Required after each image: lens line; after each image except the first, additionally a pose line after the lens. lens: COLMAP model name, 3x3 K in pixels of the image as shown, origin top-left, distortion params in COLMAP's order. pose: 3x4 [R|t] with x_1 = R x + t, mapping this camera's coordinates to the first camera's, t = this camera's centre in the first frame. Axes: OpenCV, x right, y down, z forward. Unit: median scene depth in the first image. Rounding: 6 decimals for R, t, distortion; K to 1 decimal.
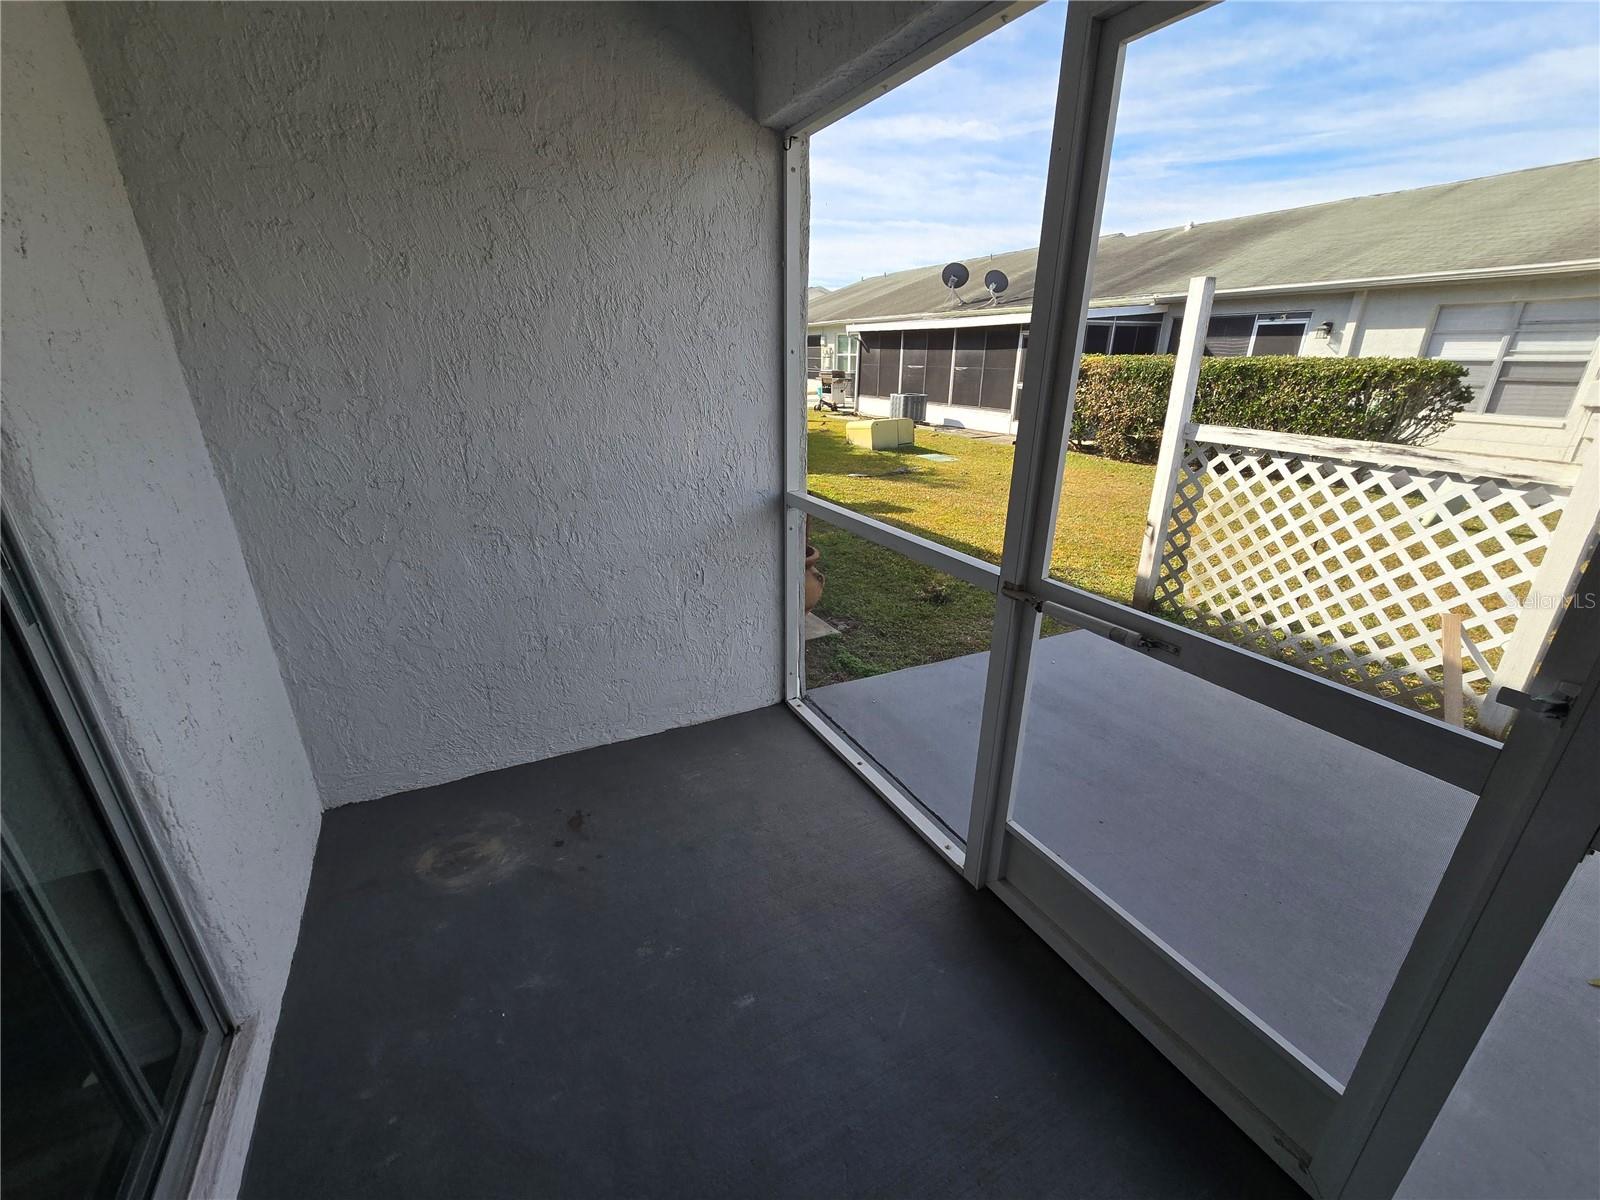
lens RADIAL K [[655.5, 0, 800.6], [0, 655.5, 614.4], [0, 0, 1]] dist [-0.003230, 0.000533]
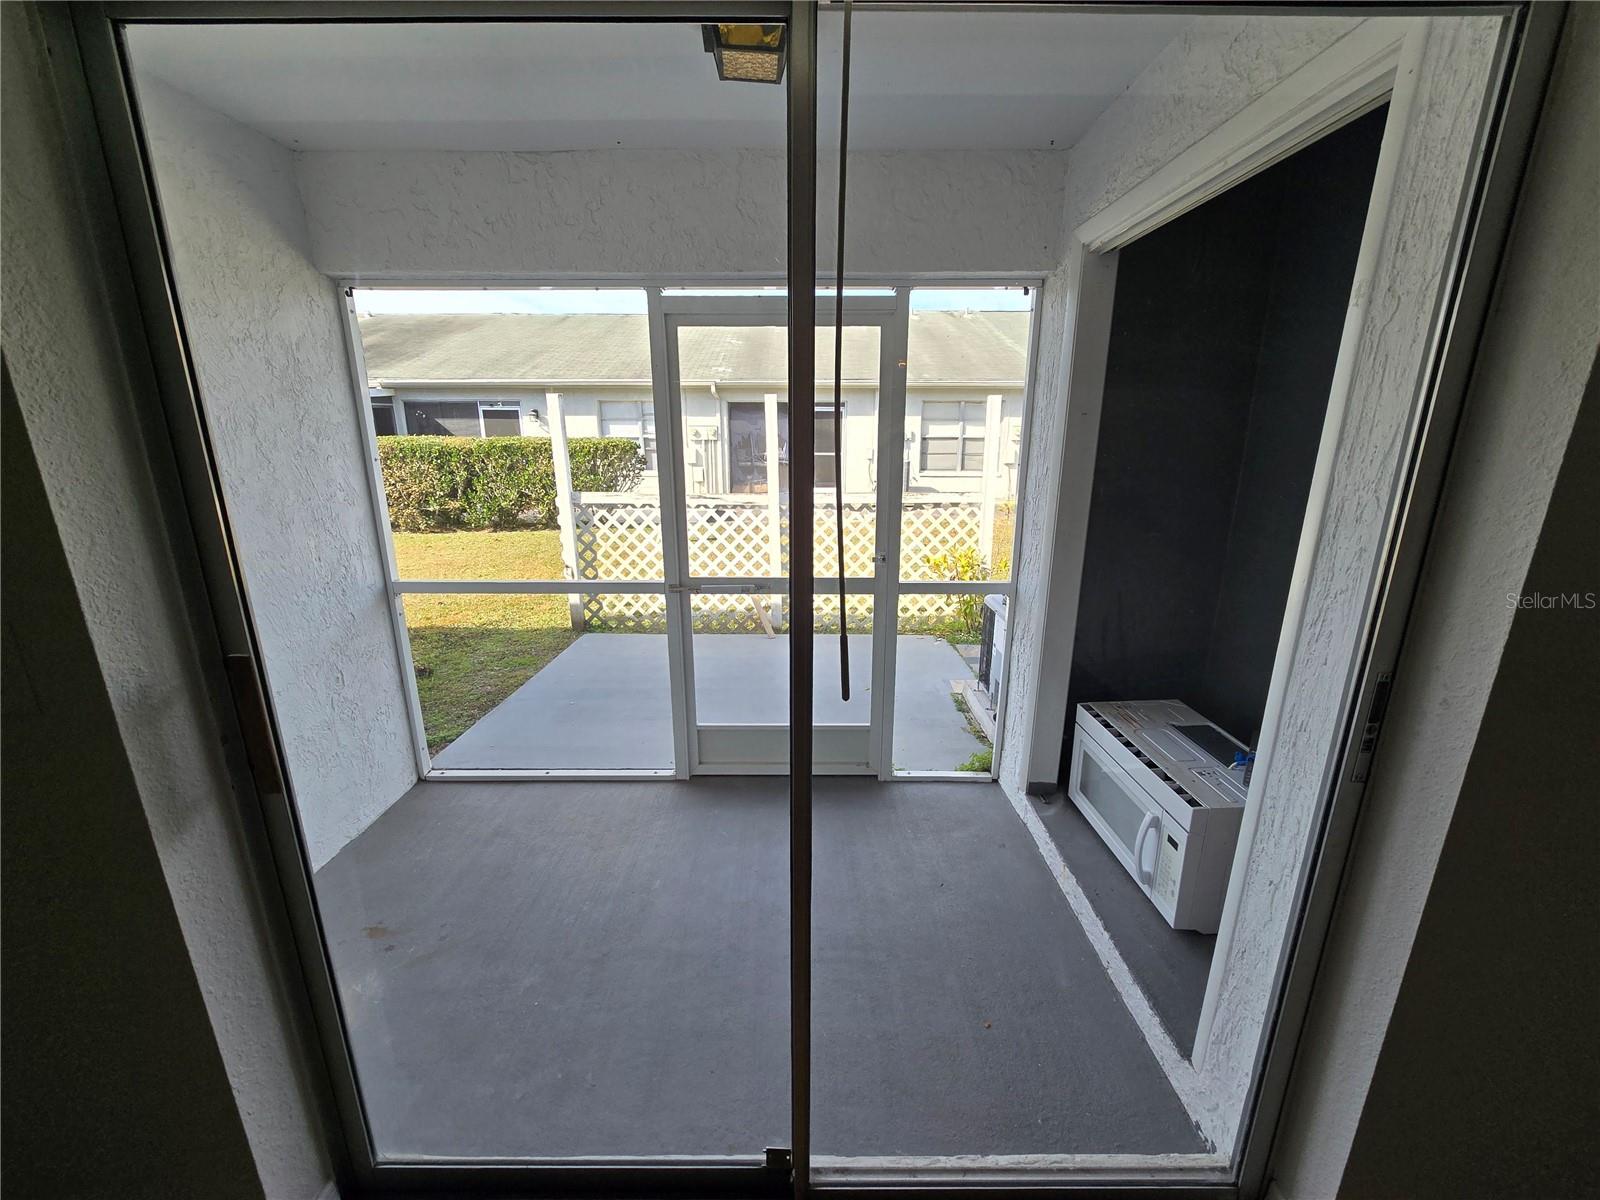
lens RADIAL K [[655.5, 0, 811.2], [0, 655.5, 615.2], [0, 0, 1]] dist [-0.003230, 0.000533]
pose [[0.461907, -0.243514, 0.852844, -0.403282], [0.326105, 0.940844, 0.092020, -0.004523], [-0.824802, 0.235612, 0.513994, -0.079824]]
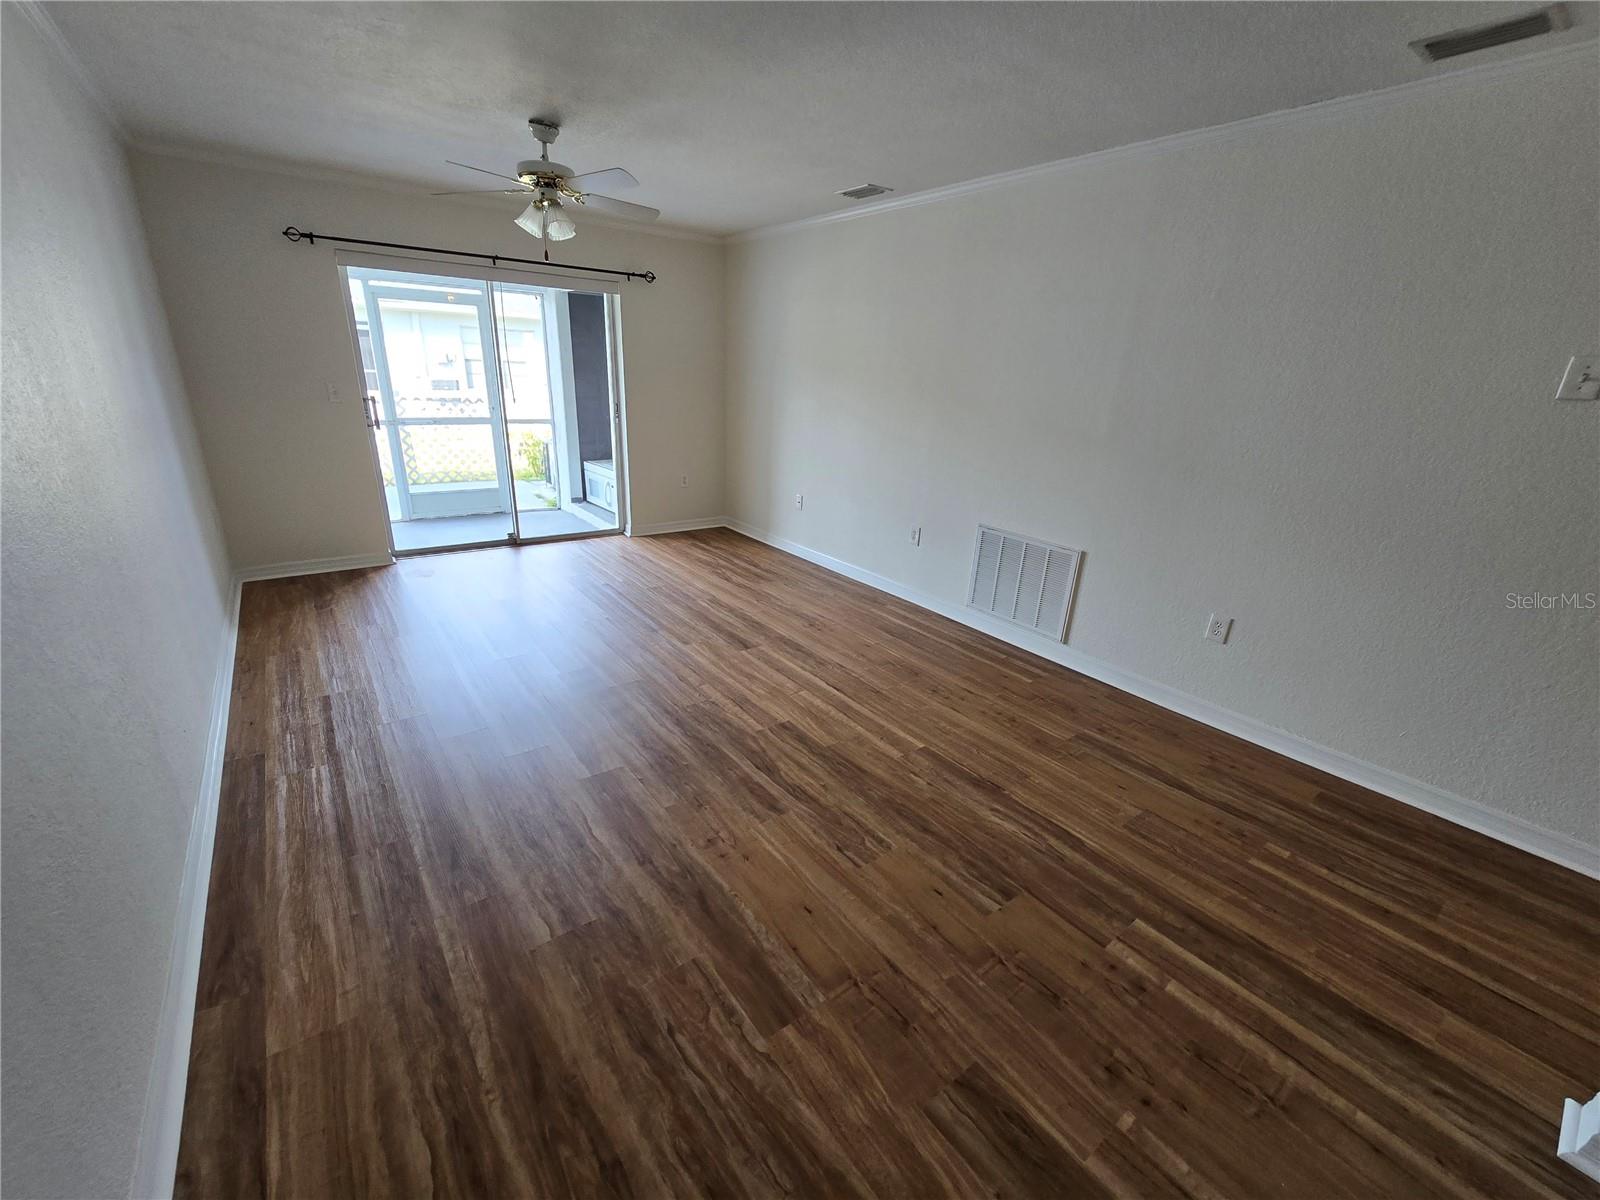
lens RADIAL K [[655.5, 0, 808.1], [0, 655.5, 604.2], [0, 0, 1]] dist [-0.003230, 0.000533]
pose [[-0.161502, -0.342962, 0.925362, -1.516332], [0.321675, 0.868167, 0.377905, 0.084803], [-0.932975, 0.358698, -0.029888, -0.297285]]
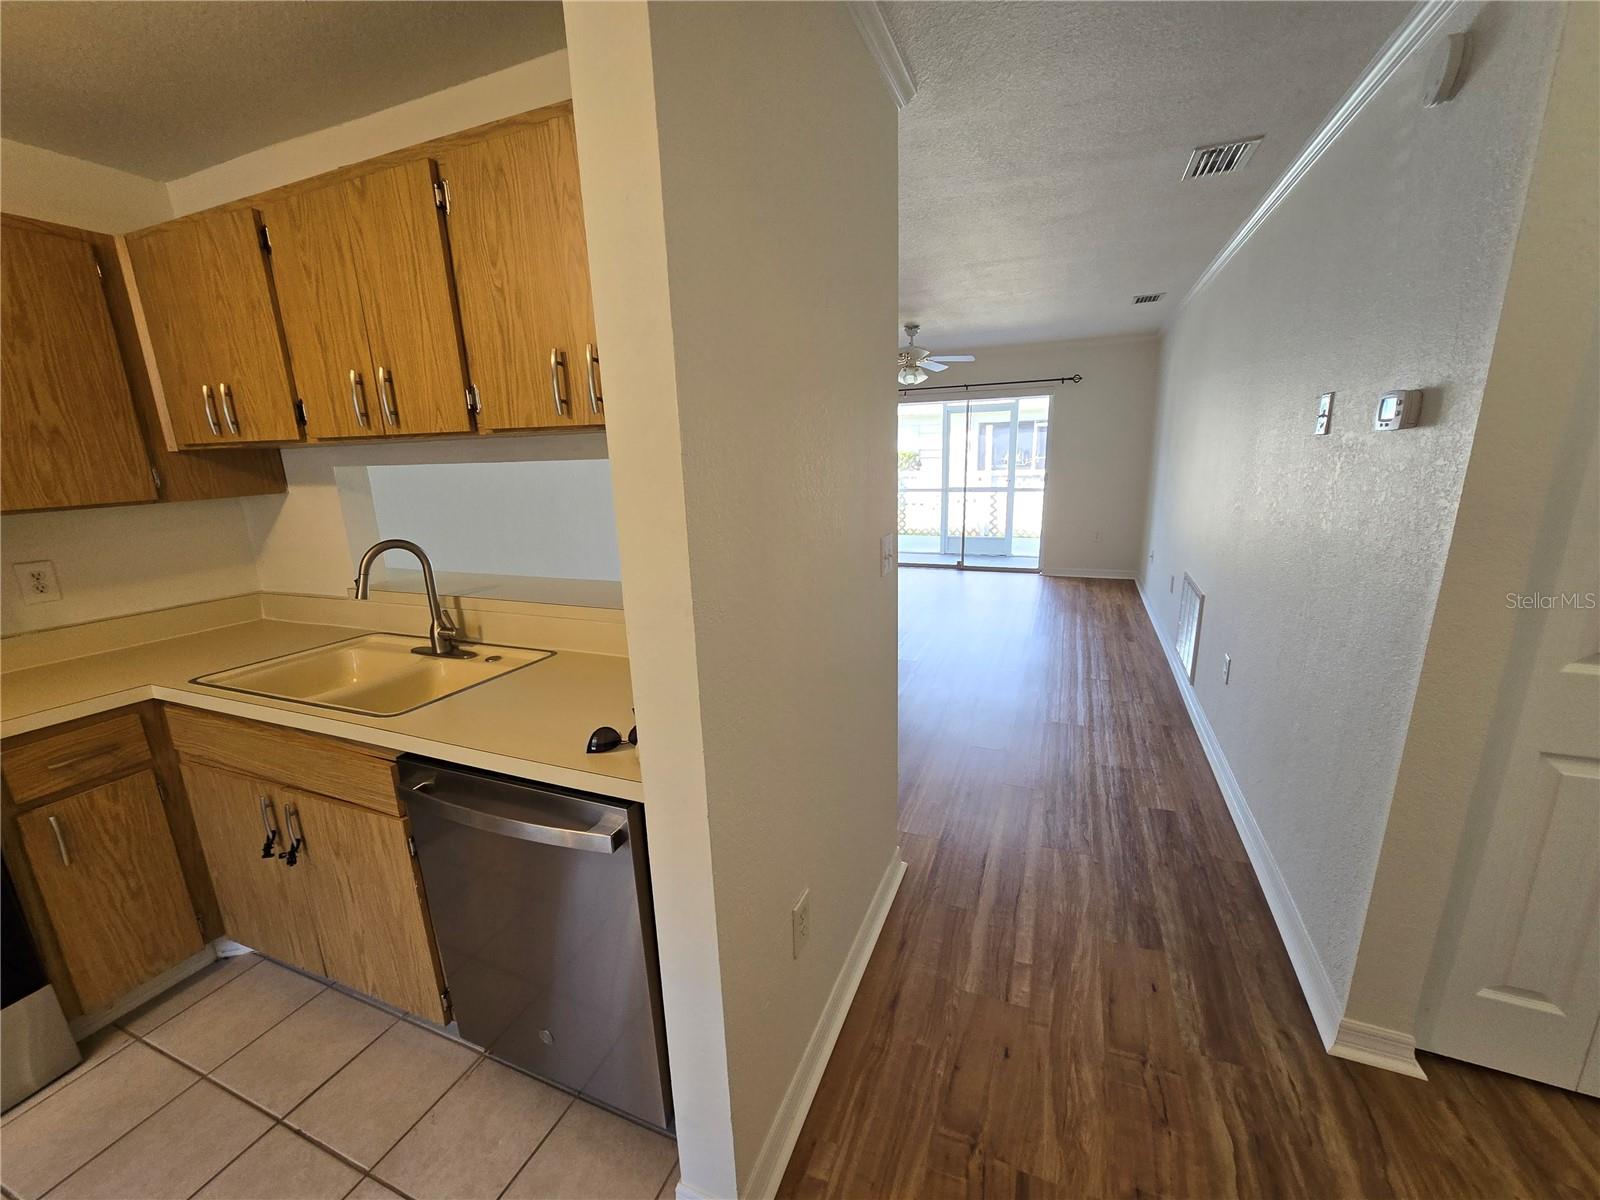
lens RADIAL K [[655.5, 0, 800.7], [0, 655.5, 609.0], [0, 0, 1]] dist [-0.003230, 0.000533]
pose [[0.765600, -0.179841, 0.617668, -1.734993], [0.267232, 0.962279, -0.051057, 0.365161], [-0.585187, 0.204150, 0.784780, -1.024676]]
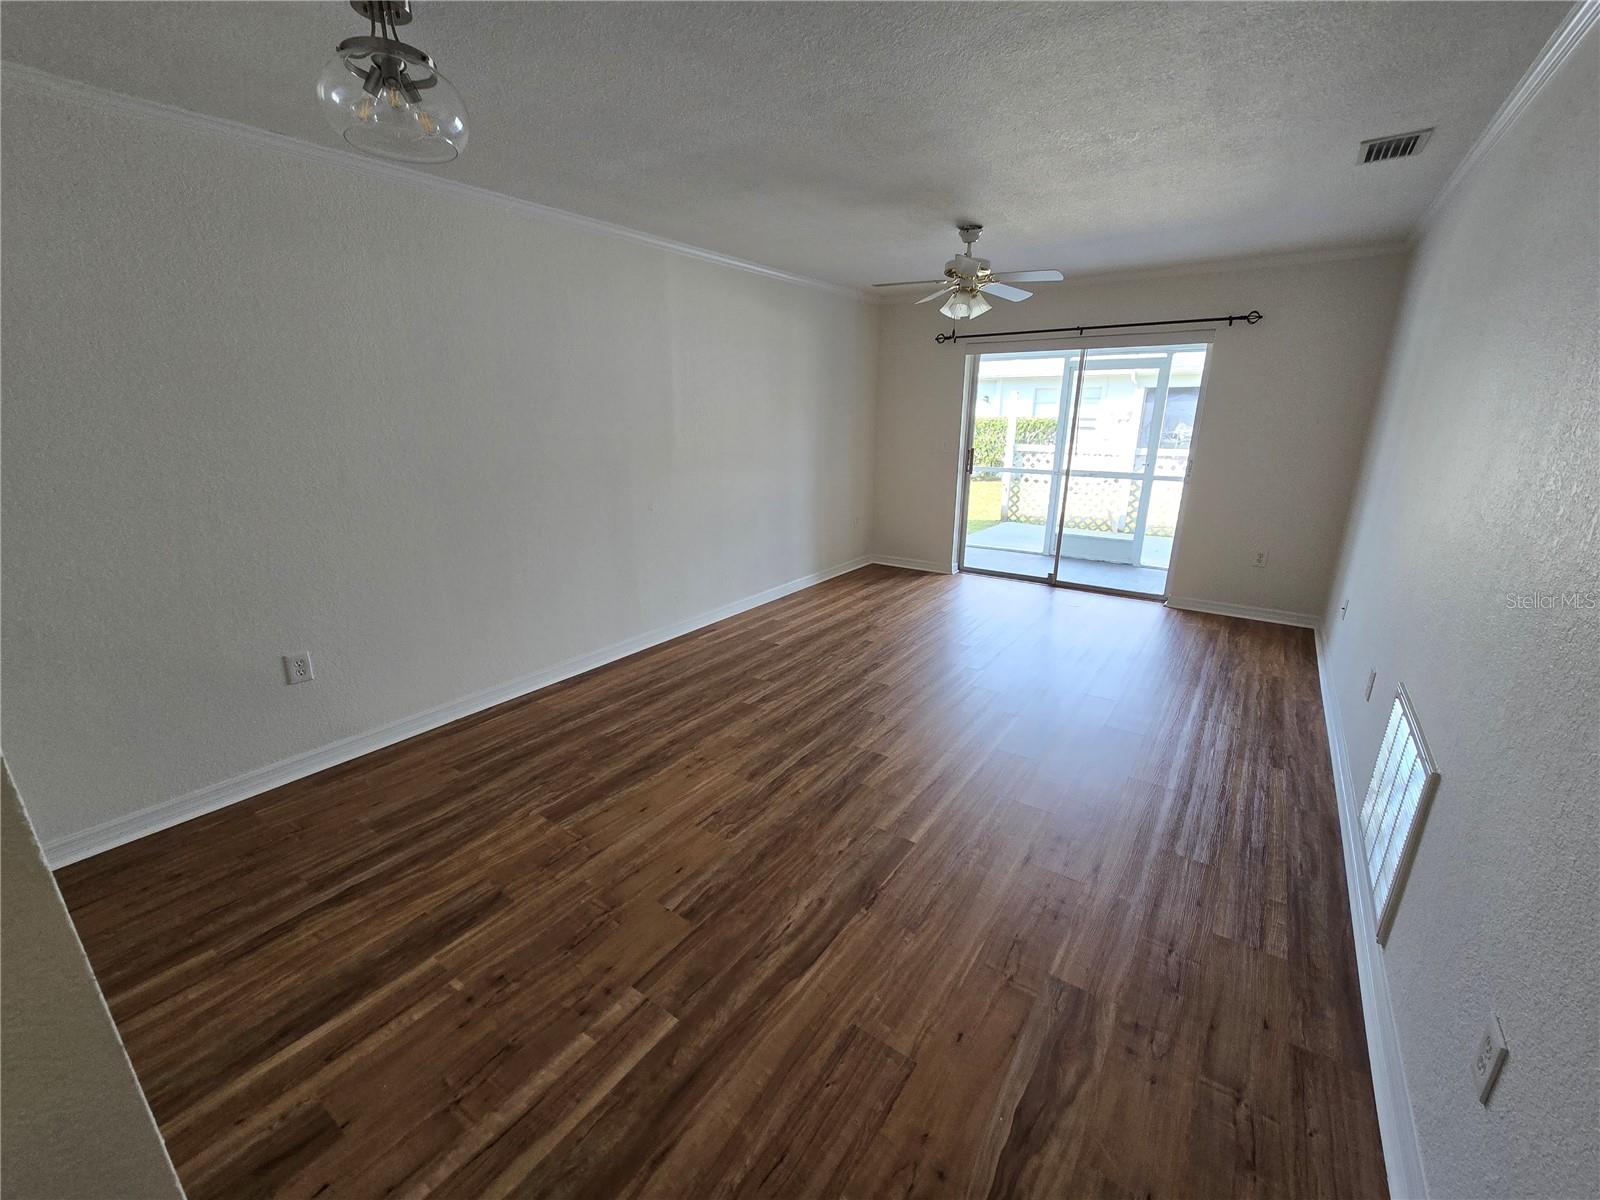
lens RADIAL K [[655.5, 0, 805.0], [0, 655.5, 608.7], [0, 0, 1]] dist [-0.003230, 0.000533]
pose [[0.890181, -0.133554, 0.435593, -1.279807], [0.168546, 0.984777, -0.042506, 0.303201], [-0.423285, 0.111256, 0.899140, -0.861117]]
